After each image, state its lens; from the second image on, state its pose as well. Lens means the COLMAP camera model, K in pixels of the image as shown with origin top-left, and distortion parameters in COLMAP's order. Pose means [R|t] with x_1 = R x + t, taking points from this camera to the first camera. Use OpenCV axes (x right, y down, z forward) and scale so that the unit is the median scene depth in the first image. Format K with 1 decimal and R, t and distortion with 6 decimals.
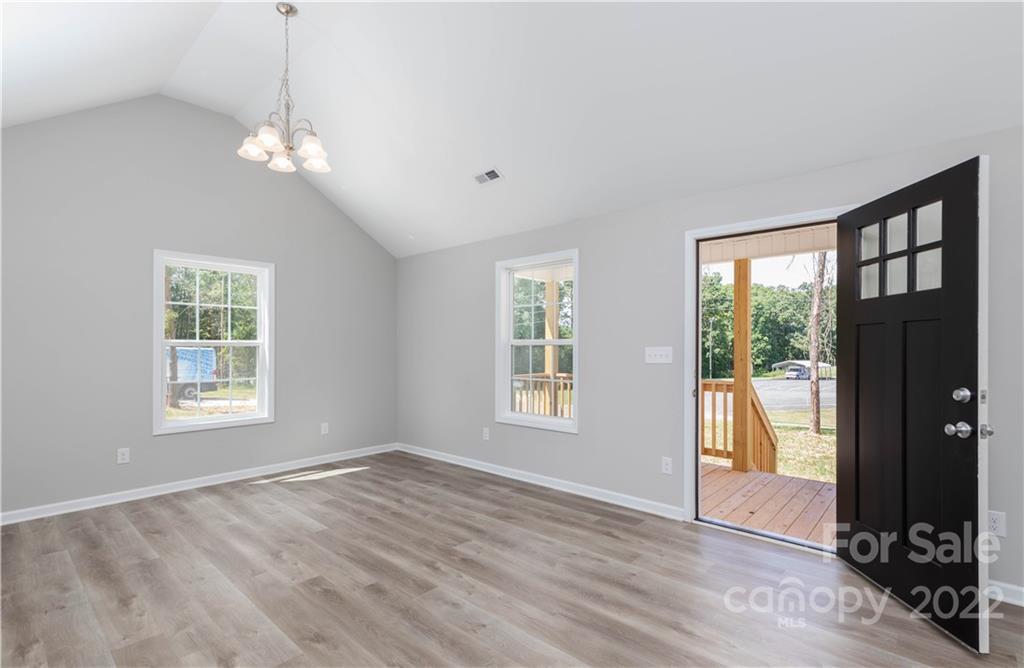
lens RADIAL K [[475.8, 0, 514.0], [0, 475.8, 338.1], [0, 0, 1]] dist [0.000510, 0.000058]
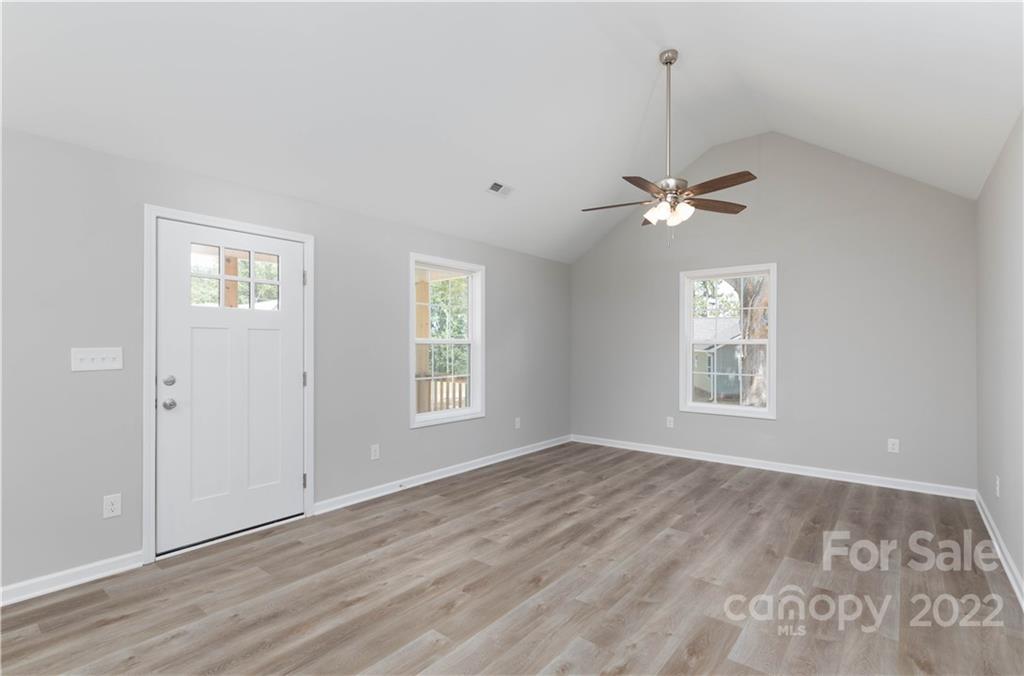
lens RADIAL K [[474.4, 0, 510.8], [0, 474.4, 344.4], [0, 0, 1]] dist [0.011945, -0.001338]
pose [[-0.031236, -0.002444, 0.999509, -0.555826], [-0.013020, 0.999913, 0.002038, 0.004623], [-0.999427, -0.012950, -0.031265, 0.489992]]
